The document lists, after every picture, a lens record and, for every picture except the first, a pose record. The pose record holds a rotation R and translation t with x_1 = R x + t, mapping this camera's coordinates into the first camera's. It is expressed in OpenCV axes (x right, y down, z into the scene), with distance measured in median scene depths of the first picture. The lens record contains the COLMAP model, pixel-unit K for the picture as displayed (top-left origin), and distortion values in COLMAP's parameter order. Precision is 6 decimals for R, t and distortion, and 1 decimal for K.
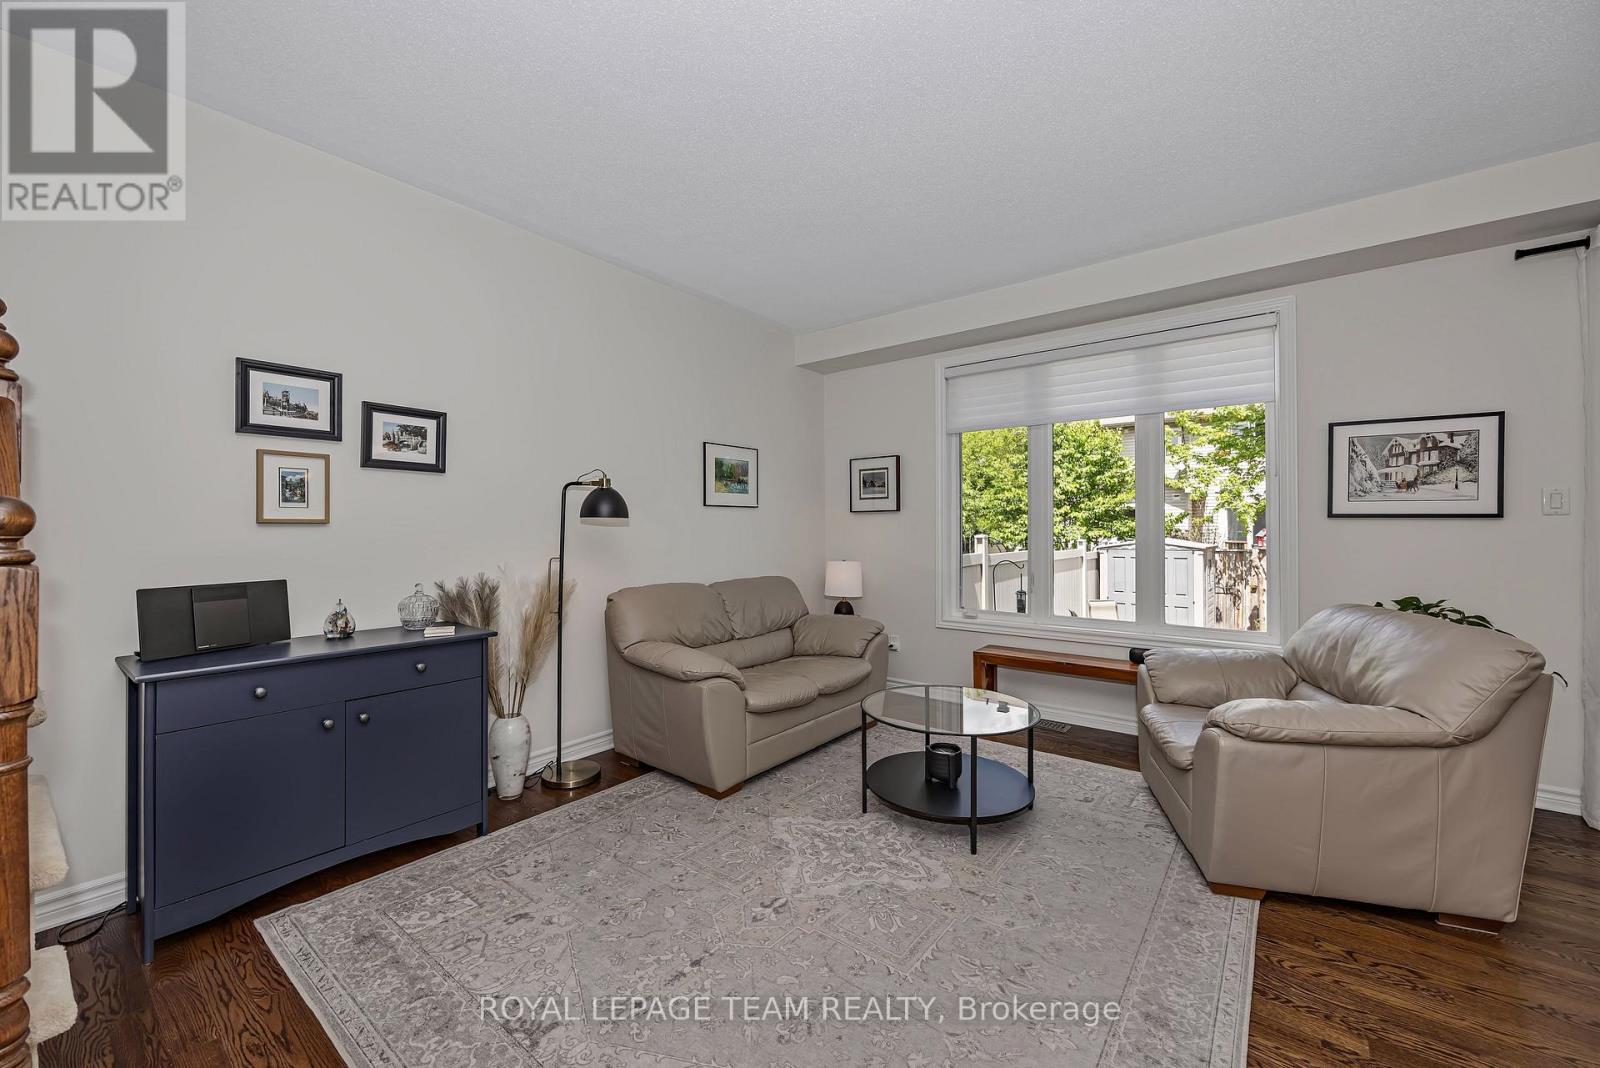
lens RADIAL K [[636.5, 0, 788.3], [0, 636.5, 522.0], [0, 0, 1]] dist [0.004247, -0.000080]
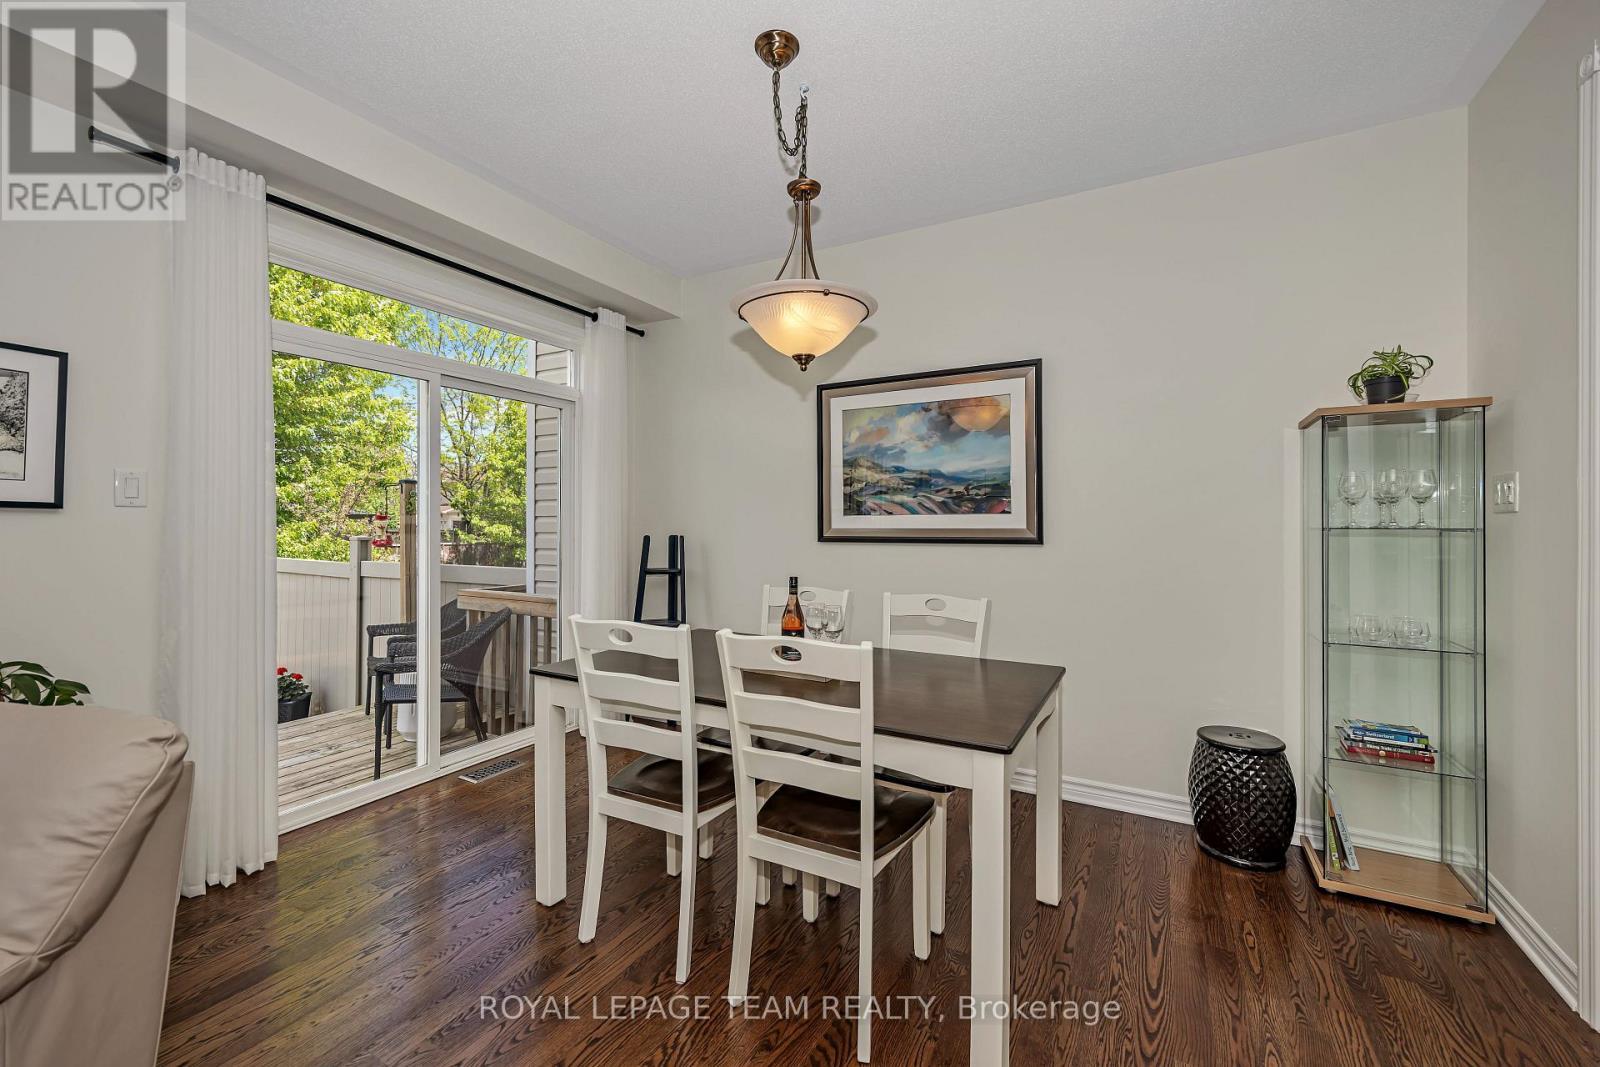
lens RADIAL K [[636.5, 0, 799.7], [0, 636.5, 528.4], [0, 0, 1]] dist [0.004247, -0.000080]
pose [[-0.169551, -0.008430, 0.985485, 0.340351], [-0.015231, 0.999866, 0.005933, -0.001465], [-0.985404, -0.014004, -0.169657, 0.375804]]
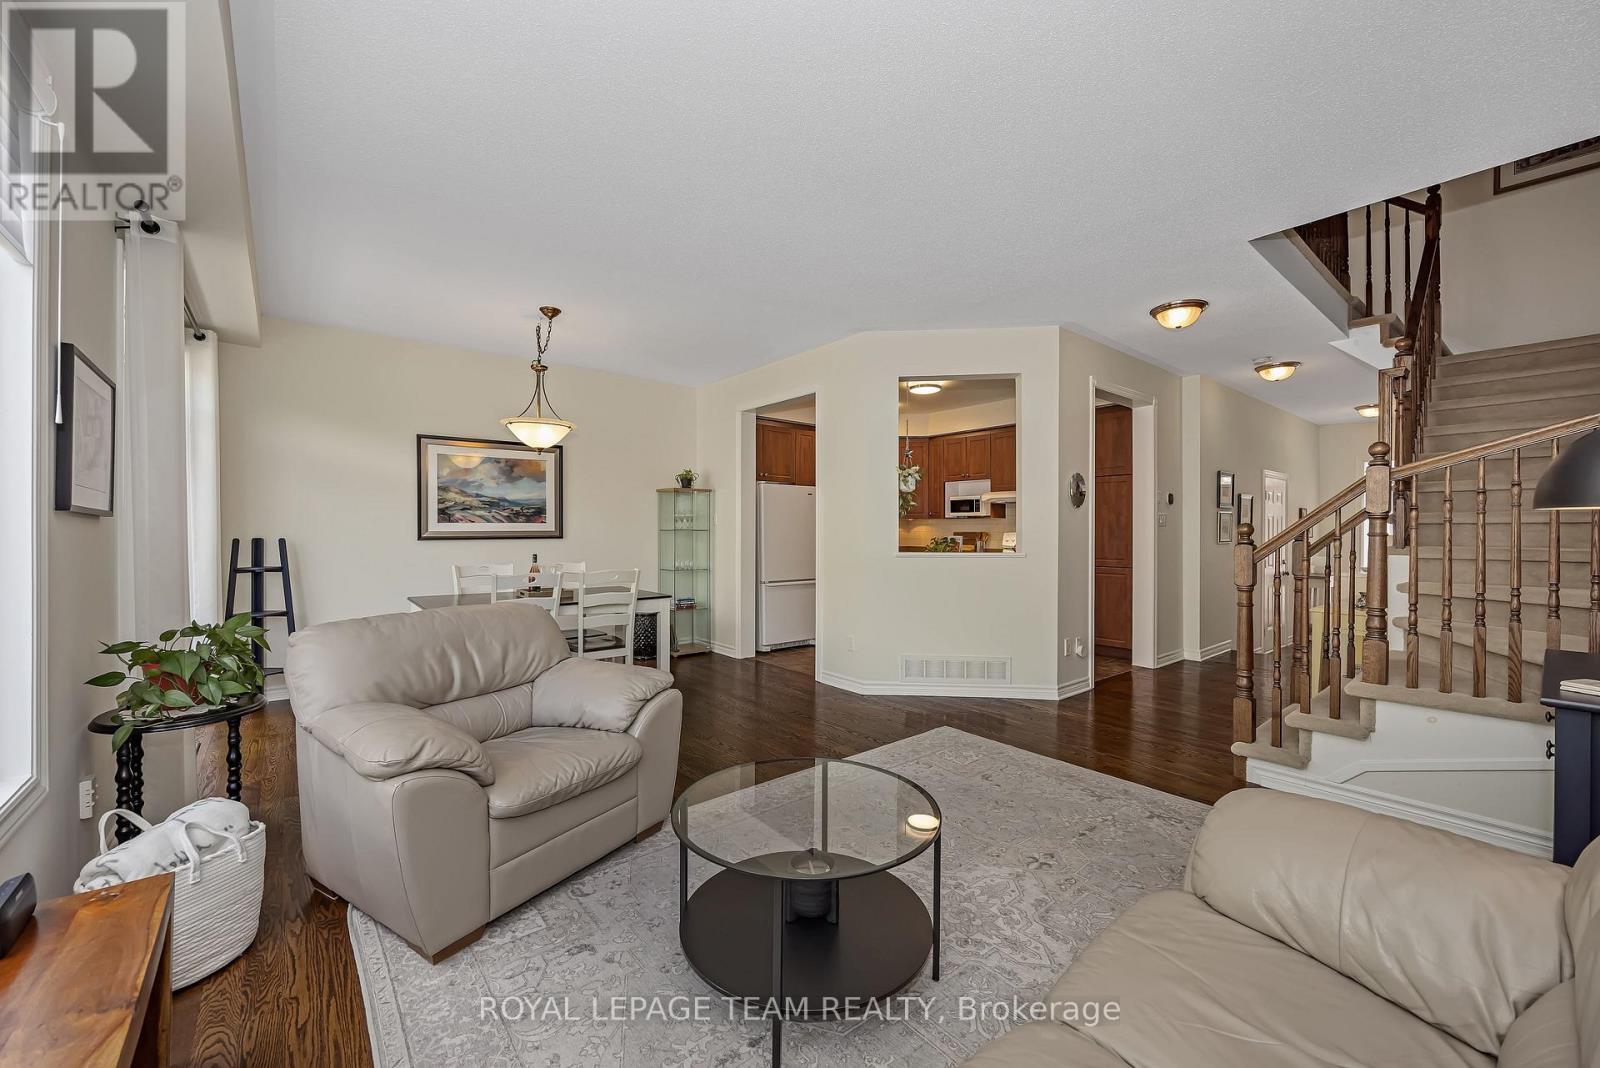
lens RADIAL K [[636.5, 0, 790.2], [0, 636.5, 530.0], [0, 0, 1]] dist [0.004247, -0.000080]
pose [[-0.973793, -0.001862, 0.227428, 0.081630], [-0.004702, 0.999918, -0.011946, 0.019981], [-0.227387, -0.012702, -0.973722, 1.768454]]
